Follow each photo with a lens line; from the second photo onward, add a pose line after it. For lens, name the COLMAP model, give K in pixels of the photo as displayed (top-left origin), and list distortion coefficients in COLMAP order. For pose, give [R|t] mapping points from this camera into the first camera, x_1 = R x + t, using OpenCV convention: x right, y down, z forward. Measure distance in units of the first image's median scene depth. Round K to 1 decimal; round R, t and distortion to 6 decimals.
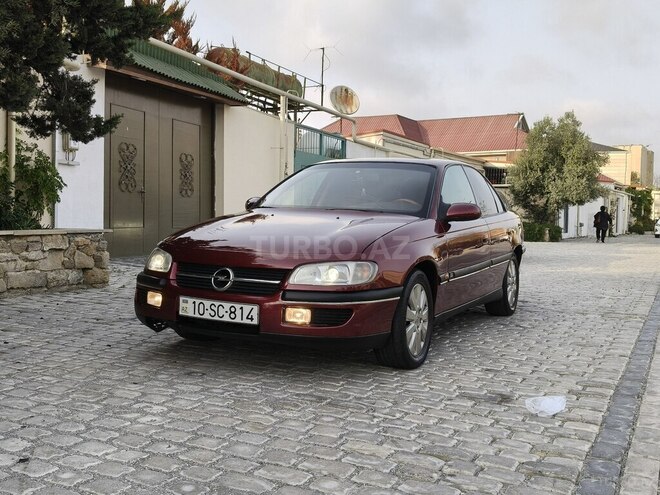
lens RADIAL K [[693.4, 0, 337.2], [0, 693.4, 246.0], [0, 0, 1]] dist [0.137115, -0.396983]
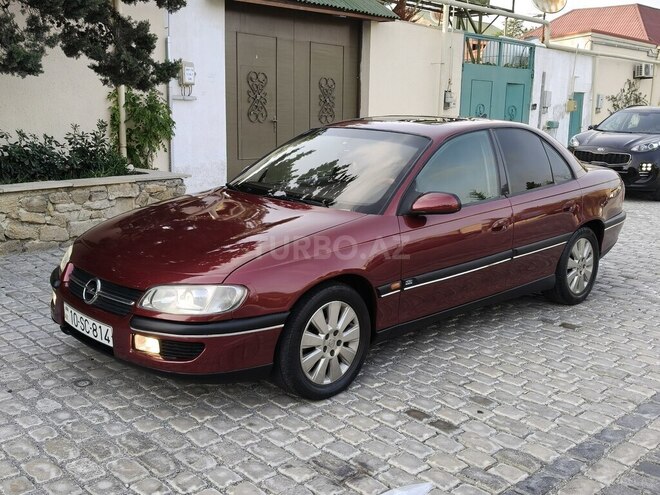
lens RADIAL K [[693.4, 0, 337.2], [0, 693.4, 246.0], [0, 0, 1]] dist [0.137115, -0.396983]
pose [[0.942902, 0.062932, -0.327070, 0.184181], [-0.015072, 0.989043, 0.146853, -0.063647], [0.332729, -0.133539, 0.933520, 0.108034]]
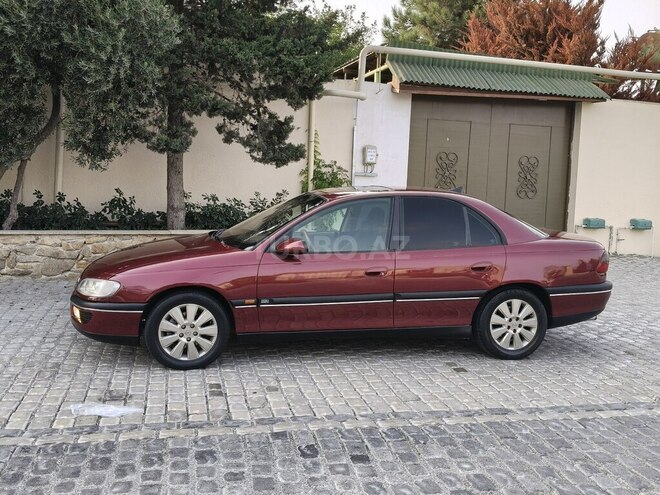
lens RADIAL K [[693.4, 0, 337.2], [0, 693.4, 246.0], [0, 0, 1]] dist [0.137115, -0.396983]
pose [[0.636441, 0.076532, -0.767519, 0.580435], [-0.053475, 0.997049, 0.055077, -0.061685], [0.769469, 0.005990, 0.638656, 0.191450]]
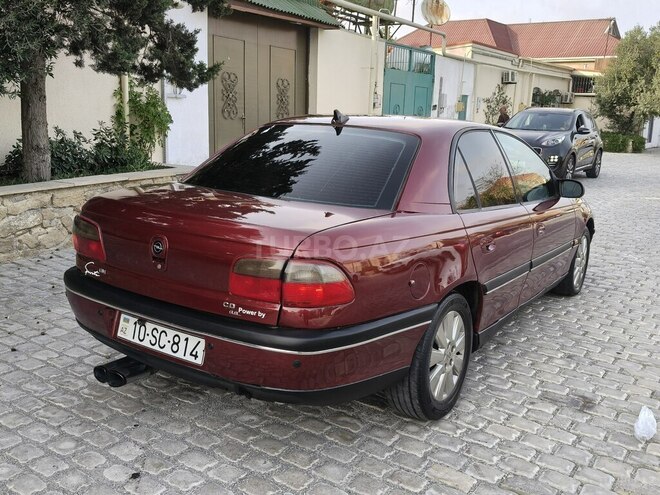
lens RADIAL K [[634.7, 0, 336.0], [0, 634.7, 248.8], [0, 0, 1]] dist [0.082747, -0.224807]
pose [[0.991302, 0.038184, -0.125945, -0.005824], [-0.016435, 0.985410, 0.169404, -0.061968], [0.130576, -0.165861, 0.977466, 0.031585]]
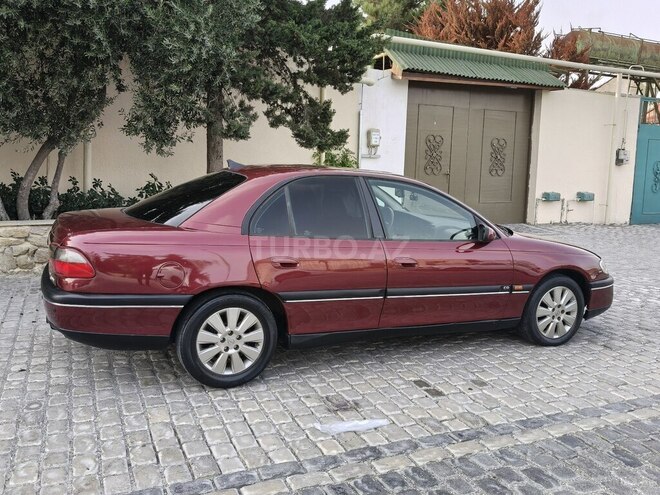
lens RADIAL K [[598.6, 0, 333.8], [0, 598.6, 246.8], [0, 0, 1]] dist [0.094172, -0.241431]
pose [[0.759531, 0.089144, -0.644333, 0.337470], [-0.034511, 0.994692, 0.096936, -0.059798], [0.649555, -0.051389, 0.758576, 0.089735]]
